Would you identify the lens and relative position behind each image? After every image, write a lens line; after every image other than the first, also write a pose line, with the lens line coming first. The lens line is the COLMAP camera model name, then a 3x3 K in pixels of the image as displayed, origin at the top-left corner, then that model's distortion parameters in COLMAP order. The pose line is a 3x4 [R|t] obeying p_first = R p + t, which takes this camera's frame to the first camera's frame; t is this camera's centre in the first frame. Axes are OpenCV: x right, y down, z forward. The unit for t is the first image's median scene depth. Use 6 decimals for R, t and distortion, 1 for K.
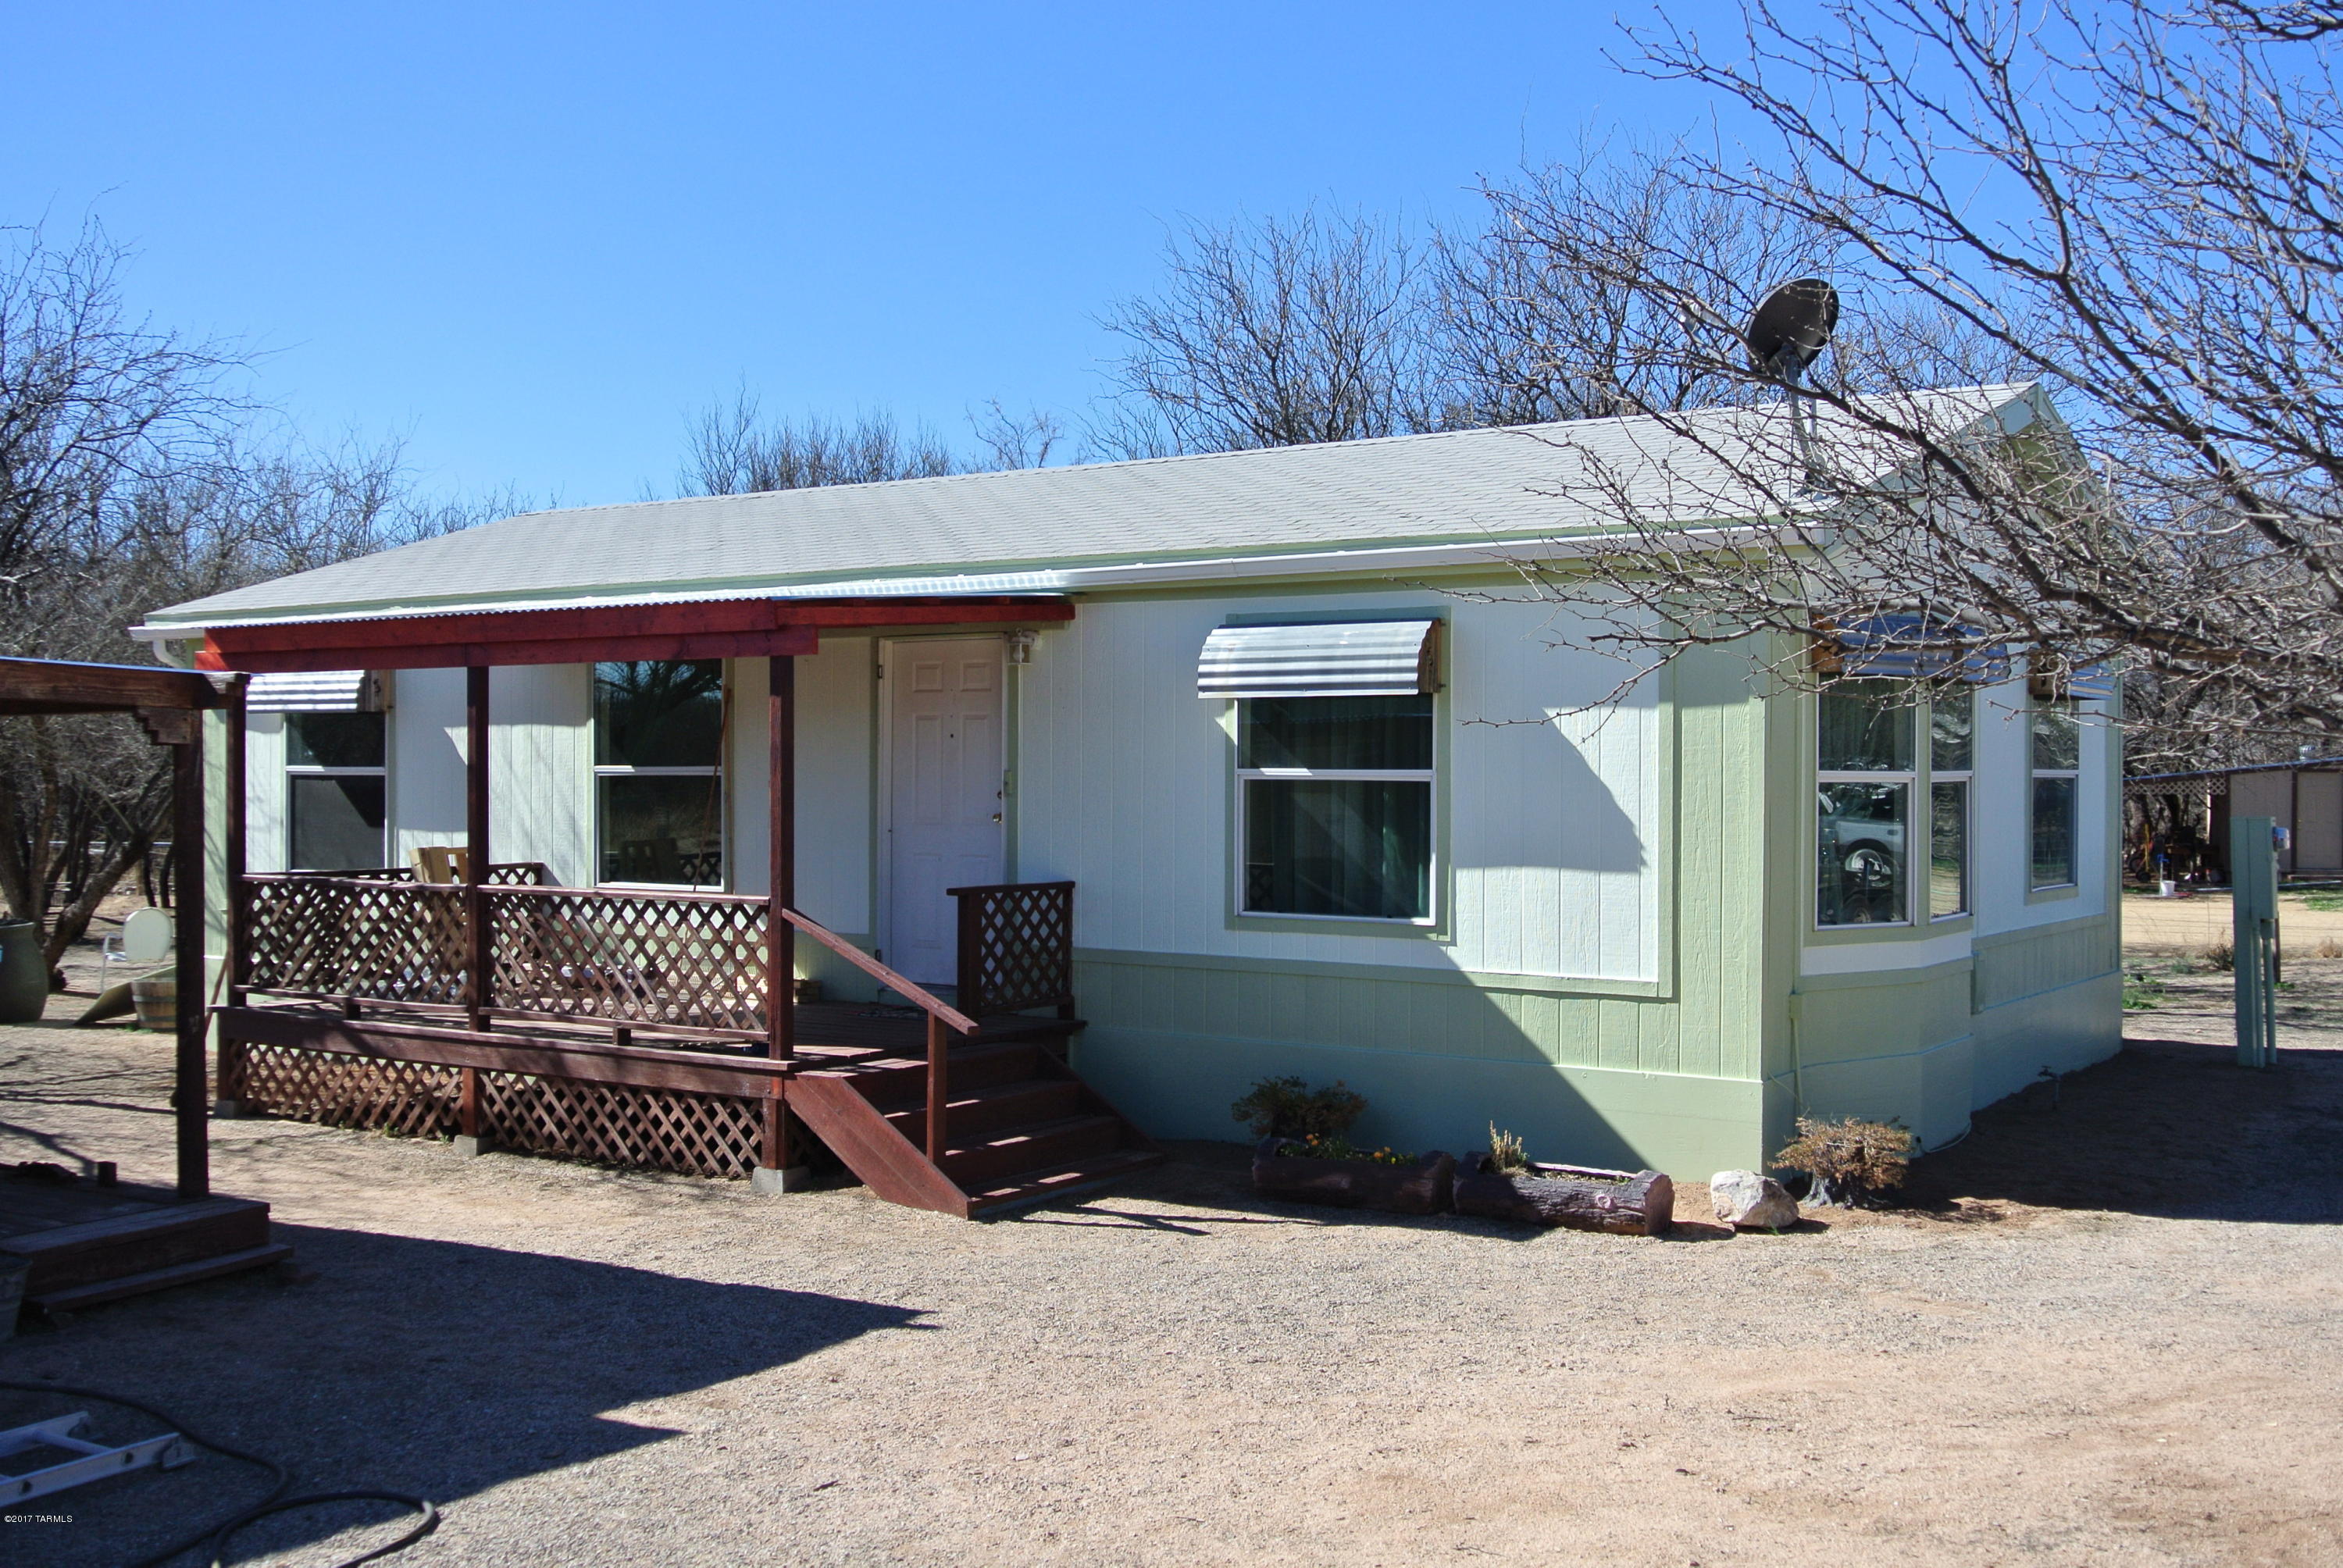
lens RADIAL K [[2358.7, 0, 1167.5], [0, 2358.7, 784.4], [0, 0, 1]] dist [-0.054227, 0.000000]
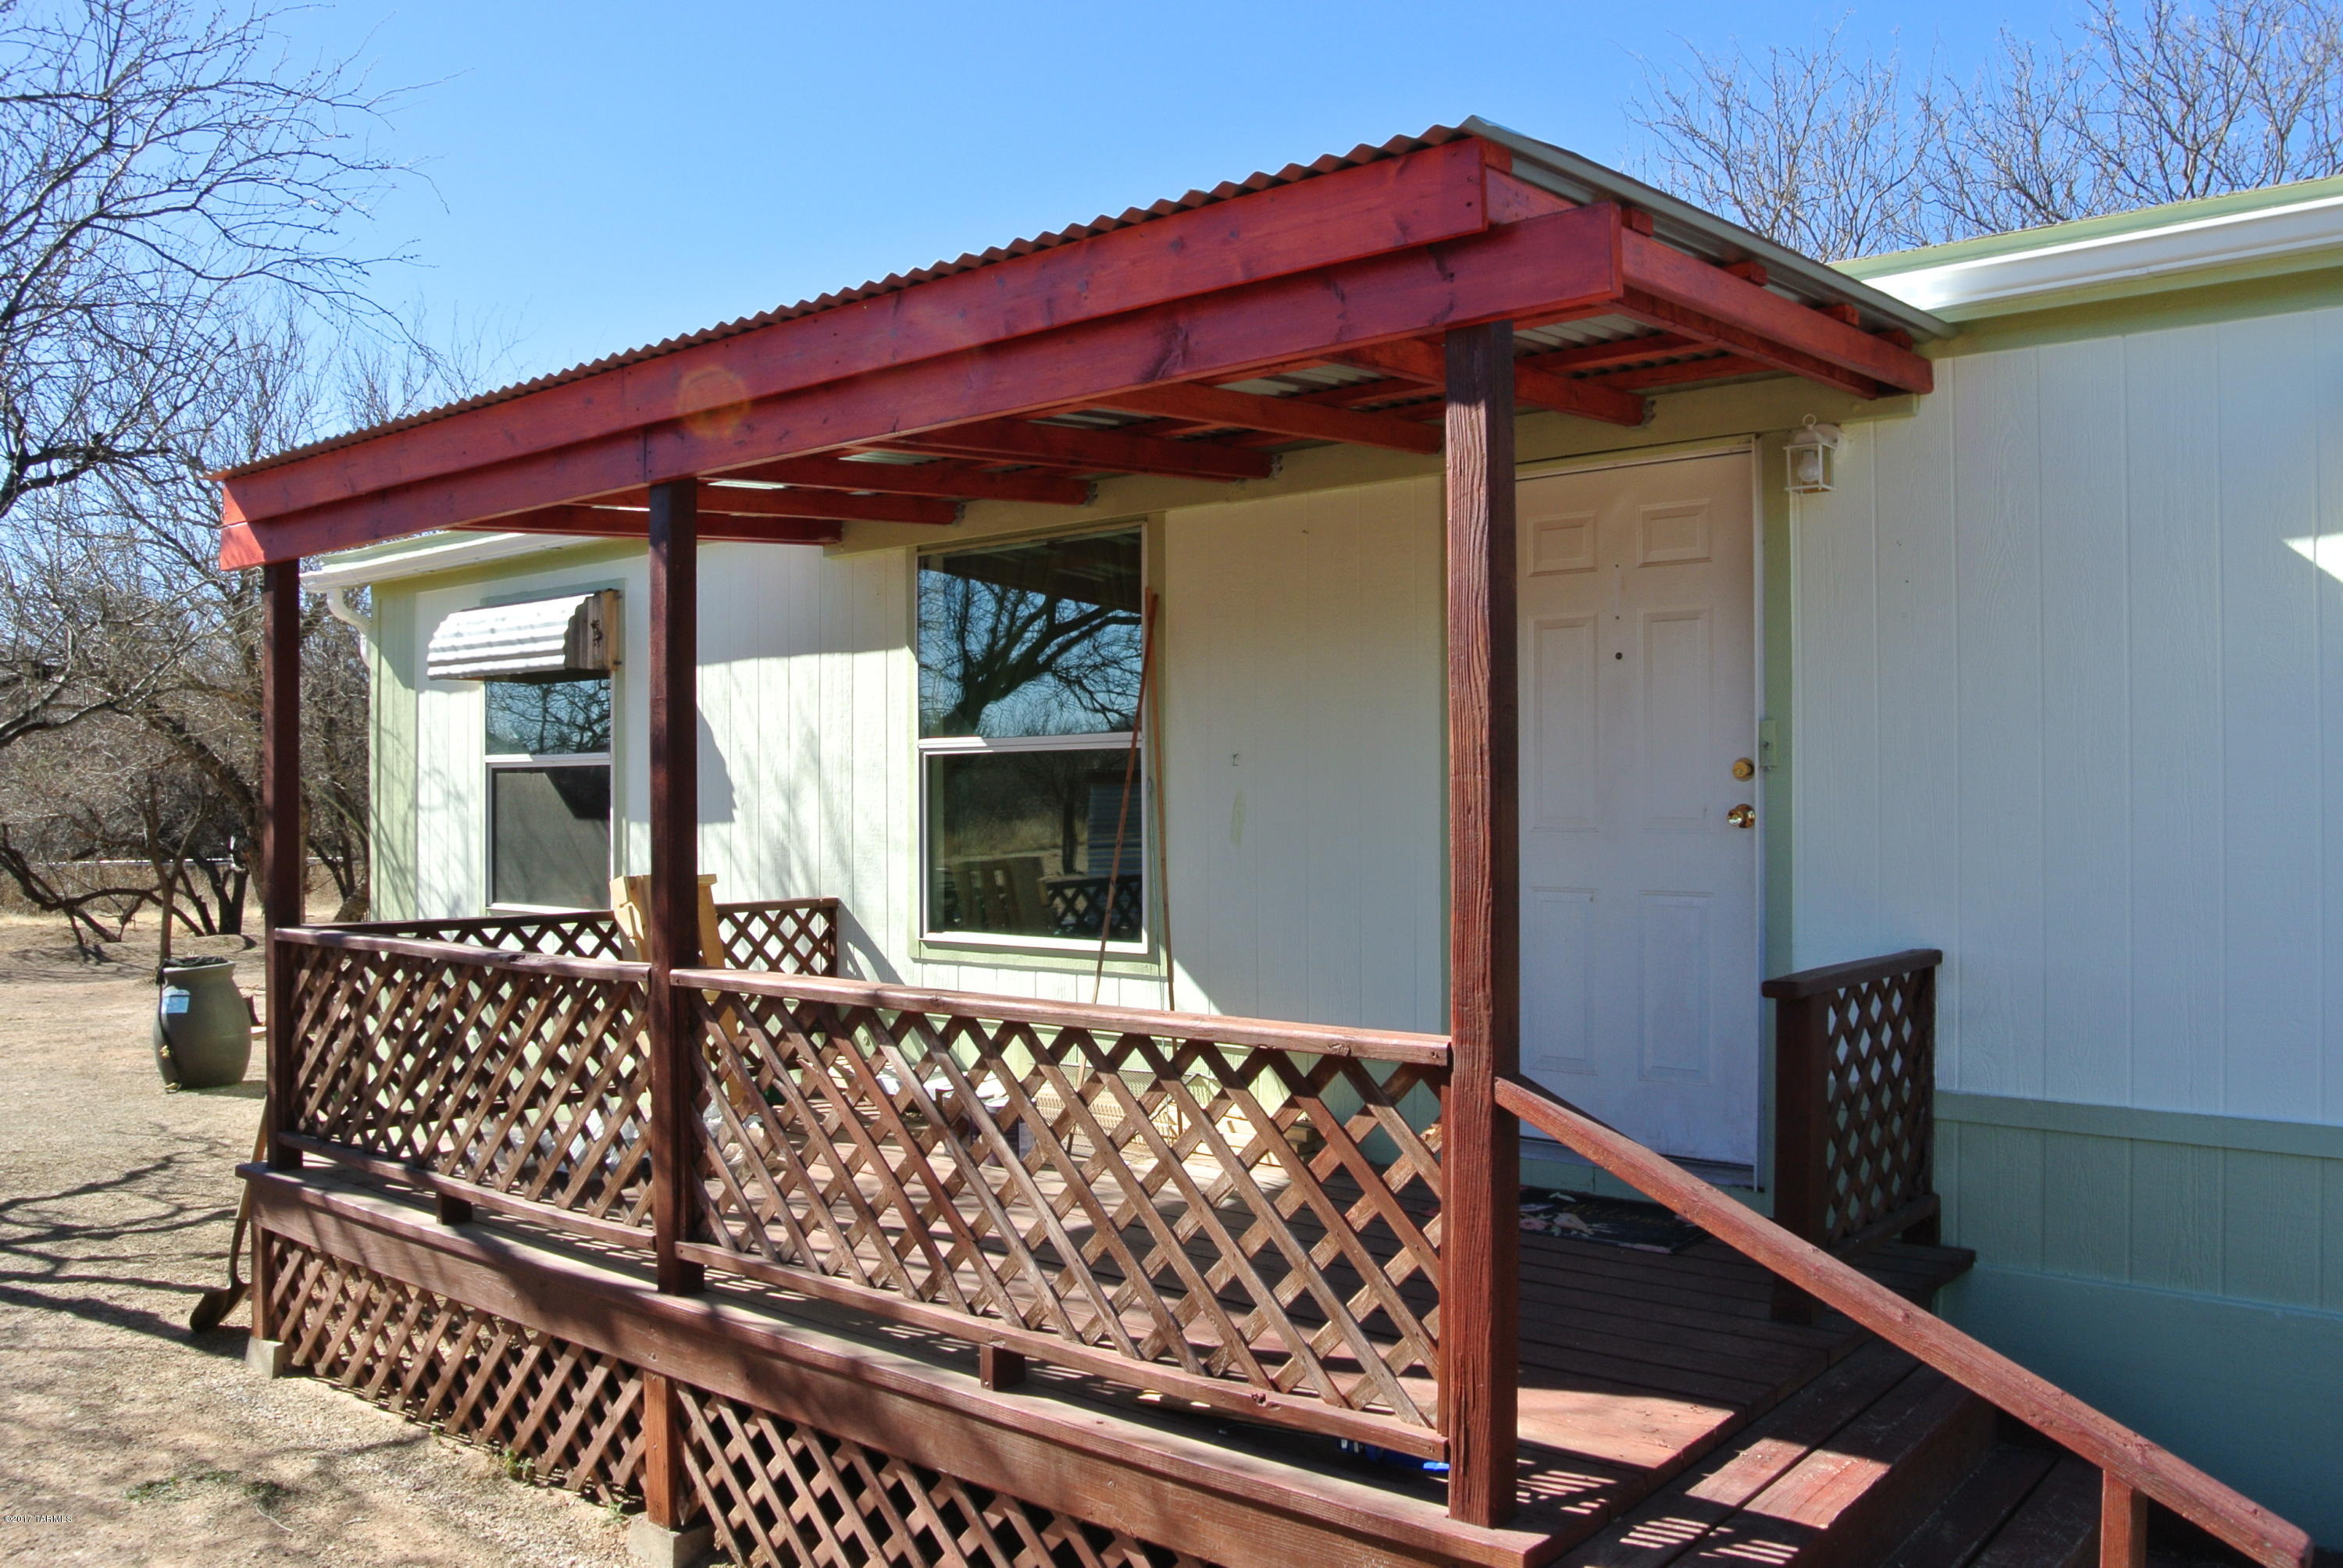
lens RADIAL K [[1730.5, 0, 1157.4], [0, 1730.5, 786.0], [0, 0, 1]] dist [-0.058709, 0.013935]
pose [[0.995454, -0.007576, -0.094937, -0.177595], [0.006349, 0.999892, -0.013219, 0.013153], [0.095027, 0.012556, 0.995395, 0.711325]]
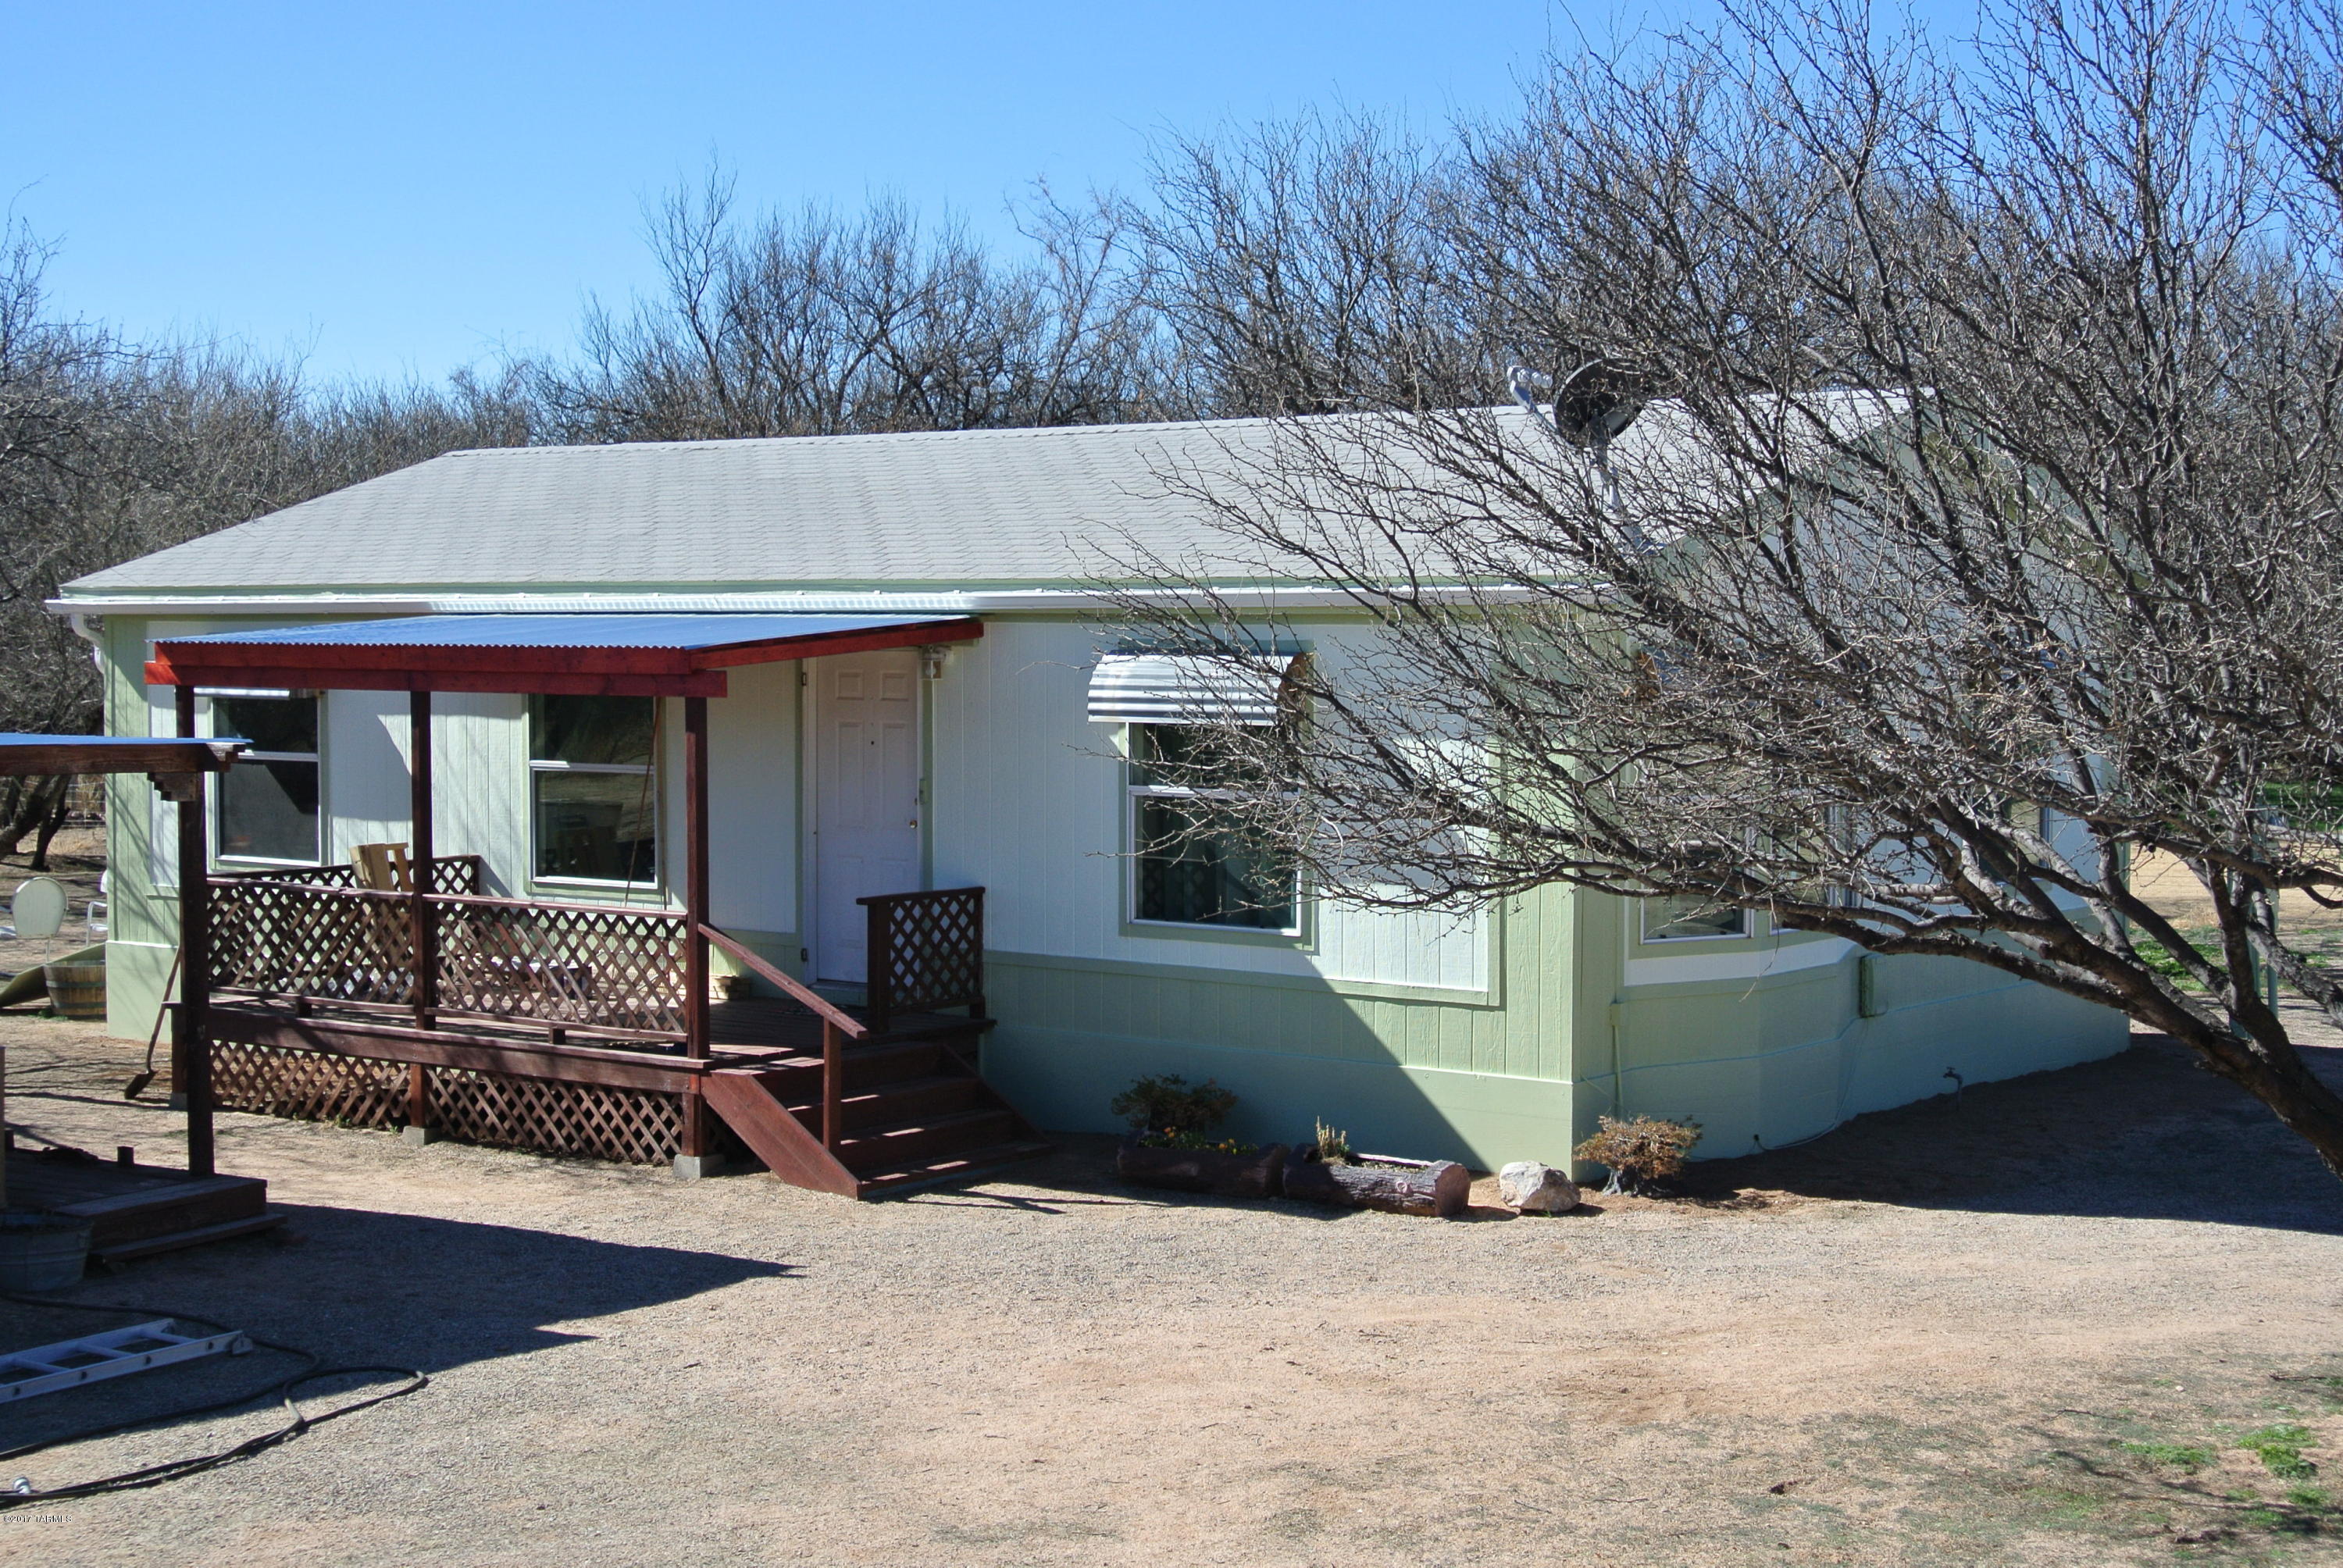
lens RADIAL K [[3534.7, 0, 1190.1], [0, 3534.7, 775.5], [0, 0, 1]] dist [-0.023146, 0.000000]
pose [[0.998488, -0.000207, -0.054967, 0.152076], [0.002729, 0.998947, 0.045794, -0.088086], [0.054899, -0.045875, 0.997437, -0.616146]]
